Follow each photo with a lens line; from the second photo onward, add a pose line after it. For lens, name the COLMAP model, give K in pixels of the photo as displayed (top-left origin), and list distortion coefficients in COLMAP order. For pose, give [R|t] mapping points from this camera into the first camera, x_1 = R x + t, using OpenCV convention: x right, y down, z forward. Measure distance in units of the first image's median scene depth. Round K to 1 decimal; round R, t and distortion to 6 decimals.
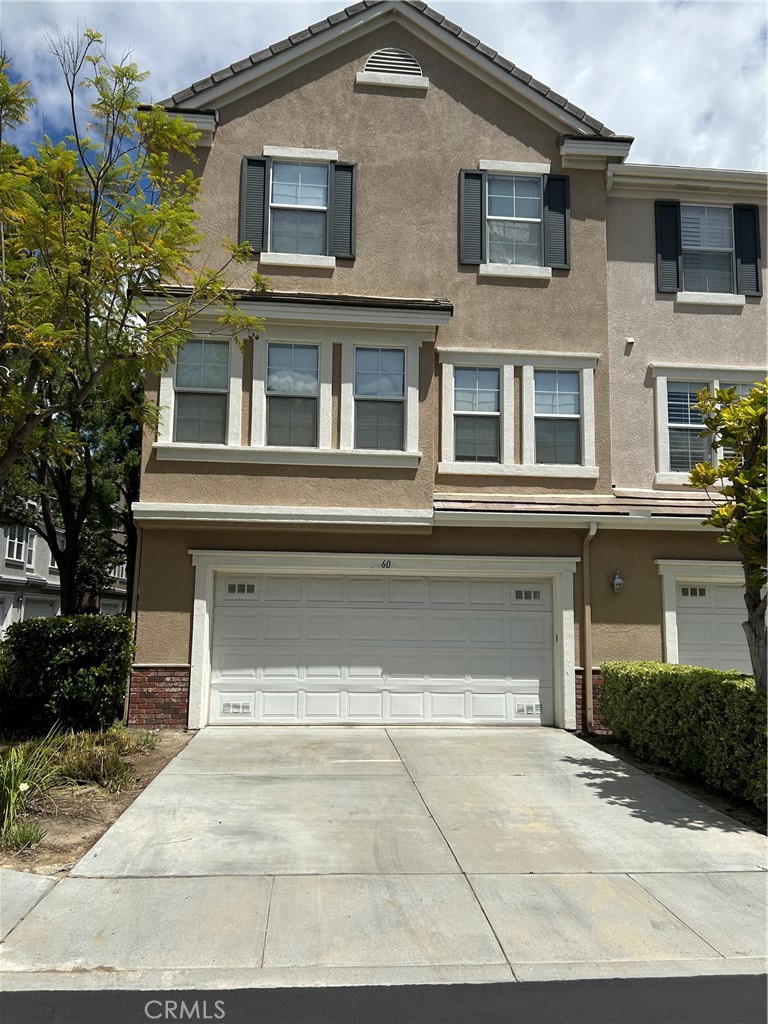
lens RADIAL K [[775.2, 0, 384.0], [0, 775.2, 512.0], [0, 0, 1]] dist [0.134192, -0.207923]
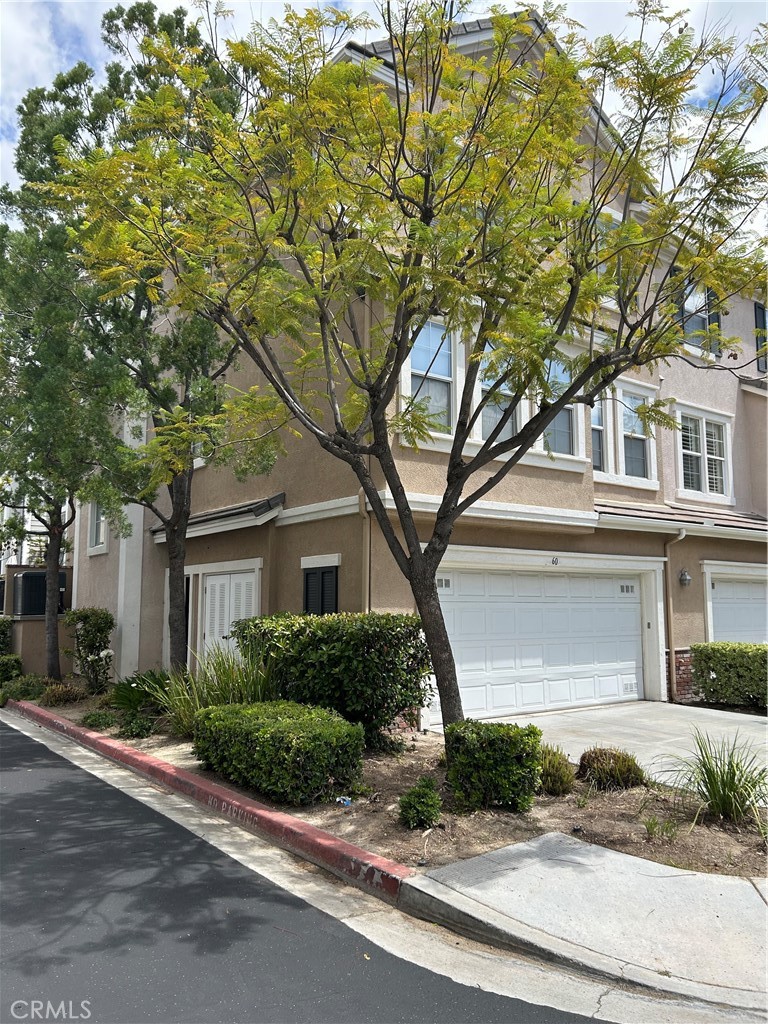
lens RADIAL K [[775.2, 0, 384.0], [0, 775.2, 512.0], [0, 0, 1]] dist [0.134192, -0.207923]
pose [[0.844888, 0.046967, 0.532878, -0.762213], [-0.054304, 0.998523, -0.001909, 0.014609], [-0.532180, -0.027324, 0.846190, 0.216061]]
